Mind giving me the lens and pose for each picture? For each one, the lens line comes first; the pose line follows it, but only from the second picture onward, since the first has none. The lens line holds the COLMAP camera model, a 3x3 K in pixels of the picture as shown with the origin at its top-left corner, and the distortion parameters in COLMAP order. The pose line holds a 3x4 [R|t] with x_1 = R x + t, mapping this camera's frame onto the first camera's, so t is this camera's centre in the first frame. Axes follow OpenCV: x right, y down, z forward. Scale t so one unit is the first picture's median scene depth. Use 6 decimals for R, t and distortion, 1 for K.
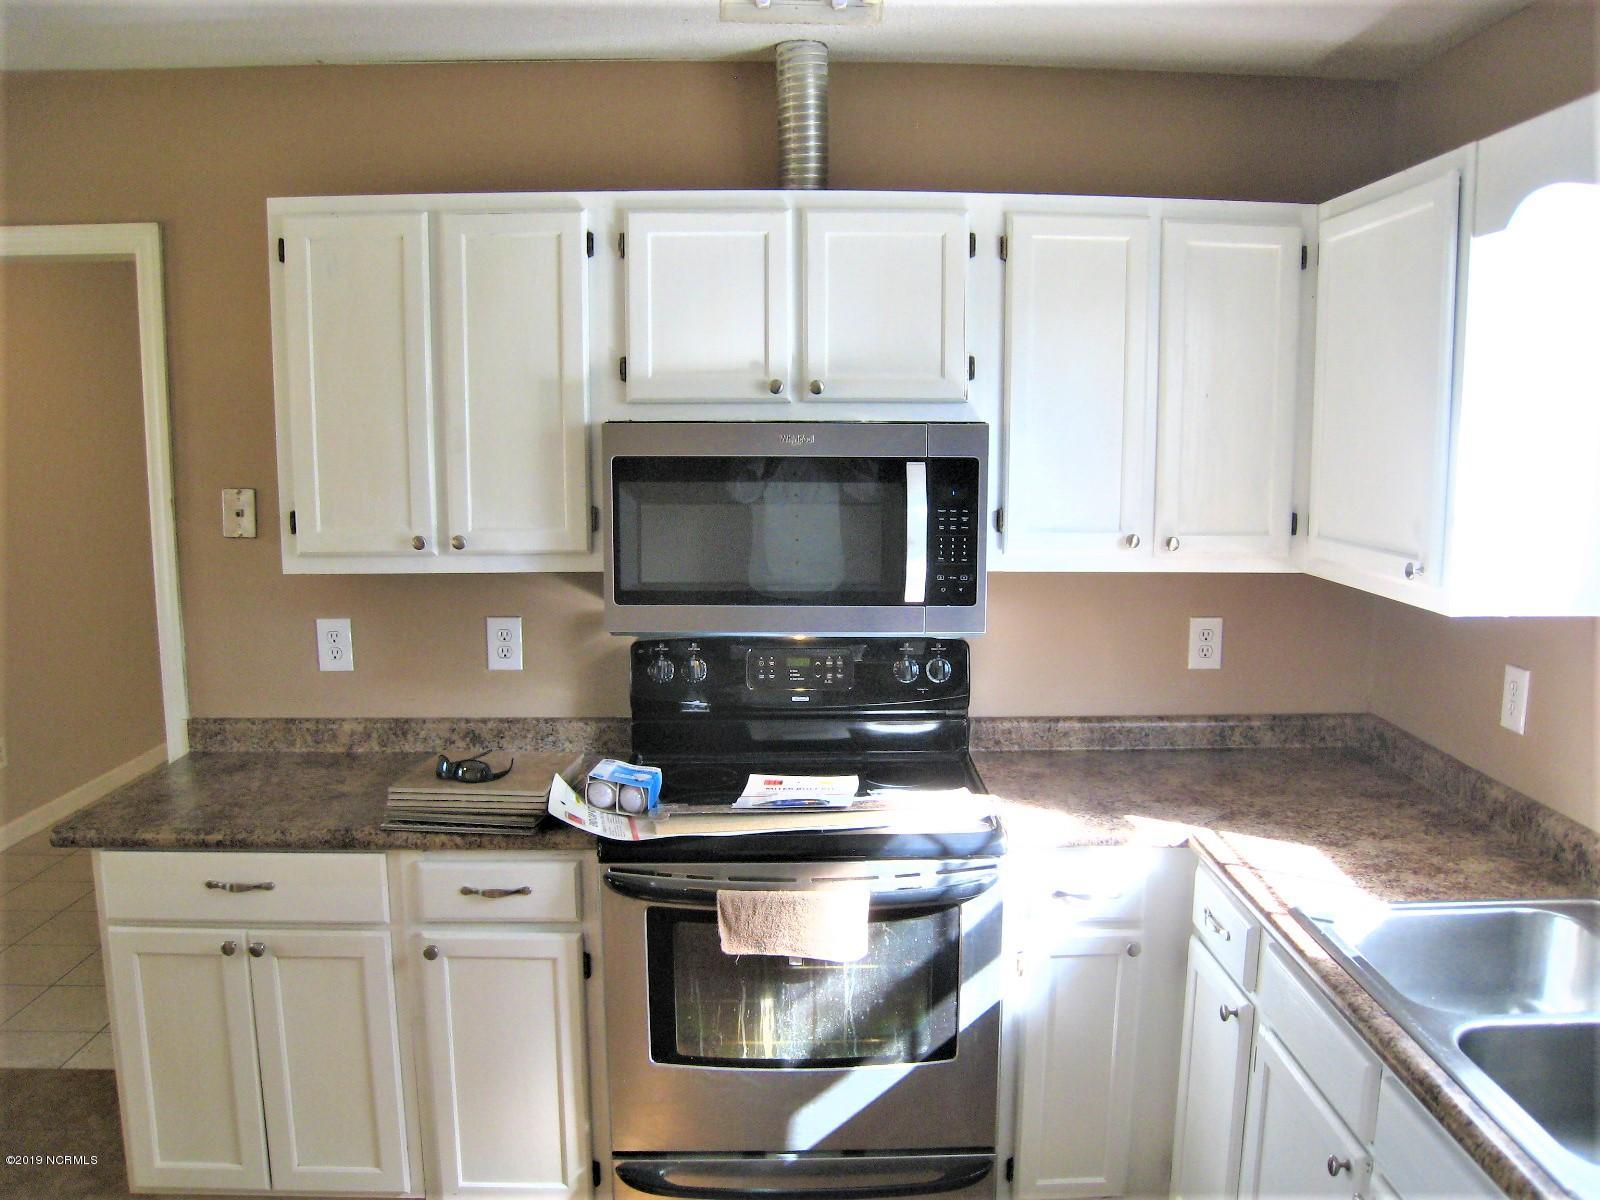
lens RADIAL K [[1305.1, 0, 802.8], [0, 1305.1, 626.0], [0, 0, 1]] dist [-0.116557, 0.013077]
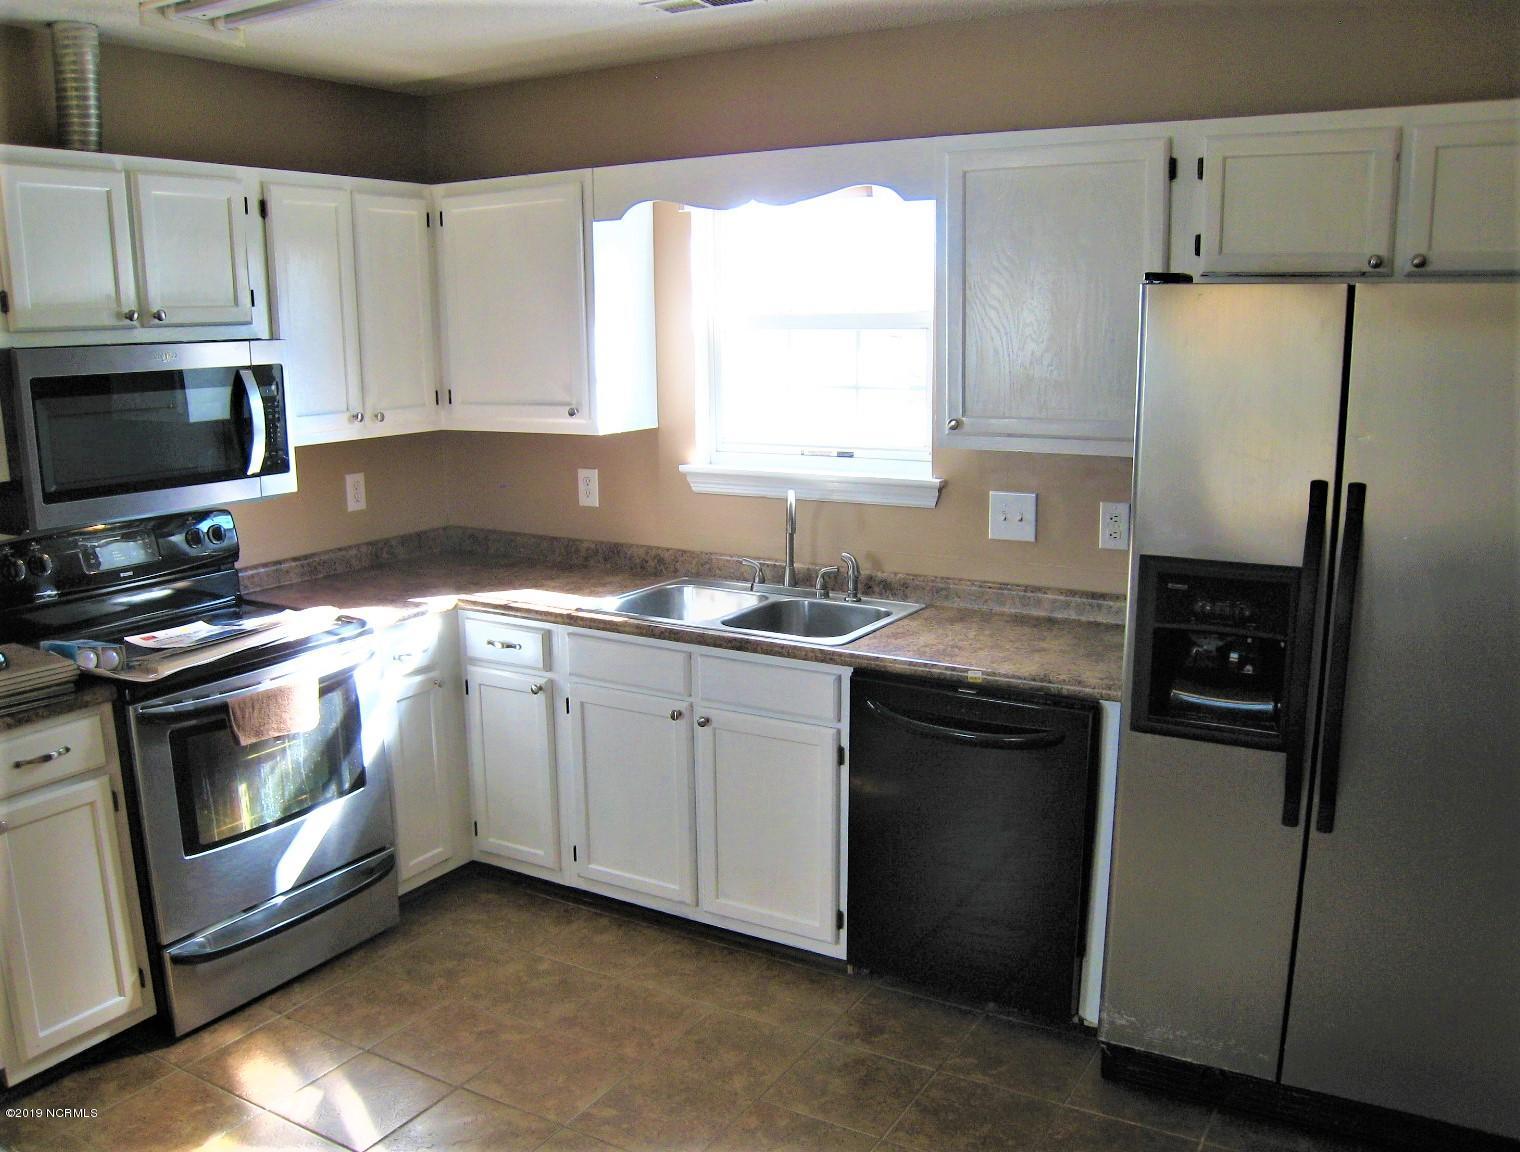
lens RADIAL K [[1314.0, 0, 760.0], [0, 1314.0, 576.0], [0, 0, 1]] dist [-0.088451, 0.002666]
pose [[0.540092, -0.172326, 0.823775, -0.756124], [0.144291, 0.983280, 0.111091, 0.011629], [-0.829145, 0.058864, 0.555926, -0.164586]]
